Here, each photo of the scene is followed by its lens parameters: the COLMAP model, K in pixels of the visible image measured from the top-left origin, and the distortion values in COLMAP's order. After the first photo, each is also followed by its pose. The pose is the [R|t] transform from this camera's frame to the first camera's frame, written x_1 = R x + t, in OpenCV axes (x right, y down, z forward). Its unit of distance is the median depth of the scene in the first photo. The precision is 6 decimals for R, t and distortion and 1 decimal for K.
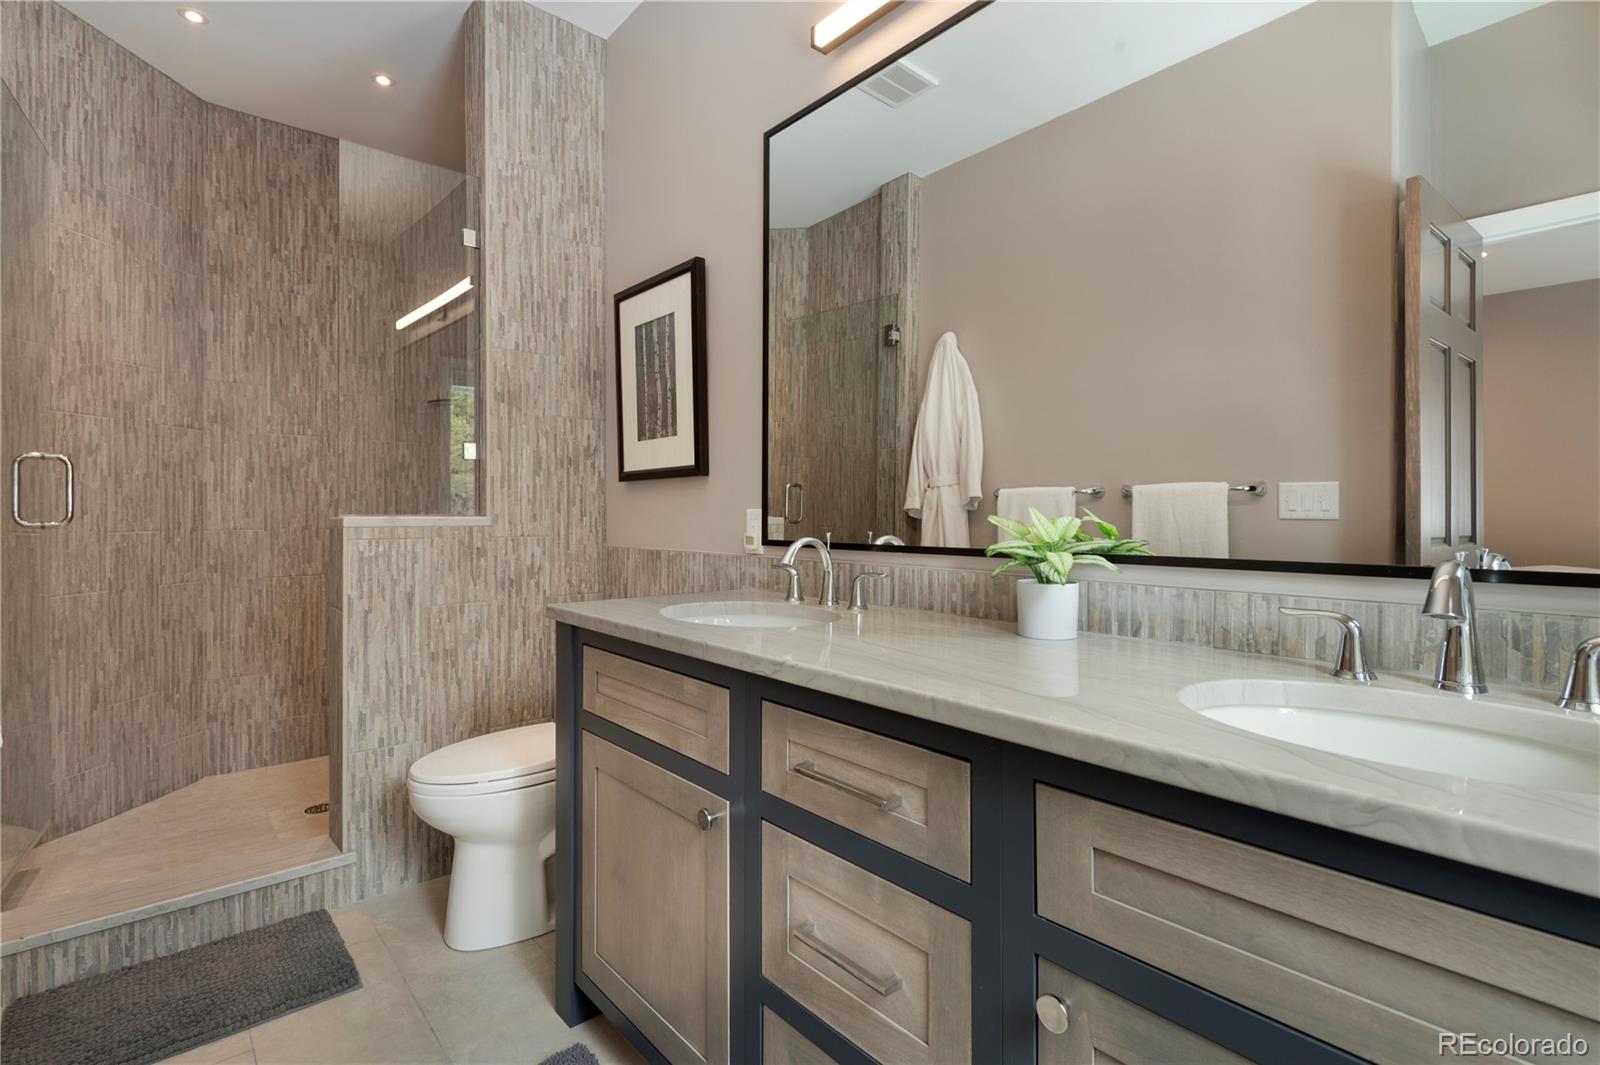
lens RADIAL K [[764.6, 0, 800.0], [0, 764.6, 532.5], [0, 0, 1]] dist [0.018543, -0.010609]
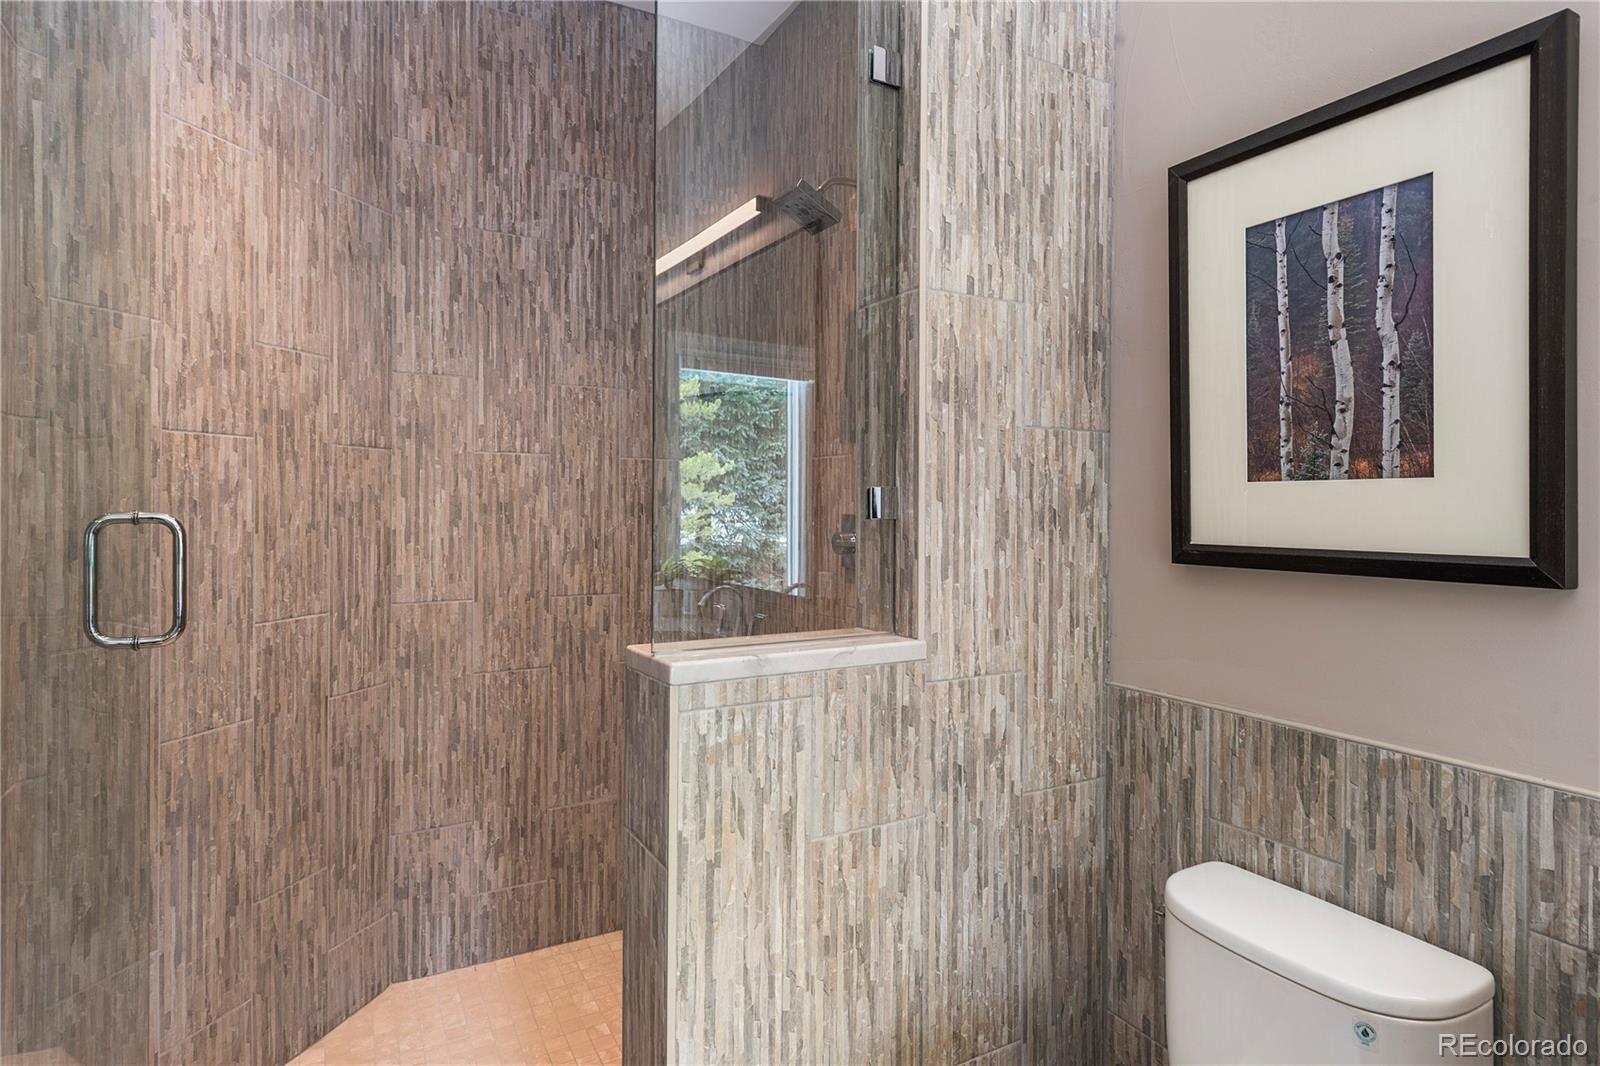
lens RADIAL K [[805.8, 0, 807.9], [0, 805.8, 519.4], [0, 0, 1]] dist [0.023628, -0.014508]
pose [[0.984669, 0.005910, -0.174335, -0.349559], [-0.005225, 0.999977, 0.004387, -0.088660], [0.174356, -0.003409, 0.984677, 0.438903]]
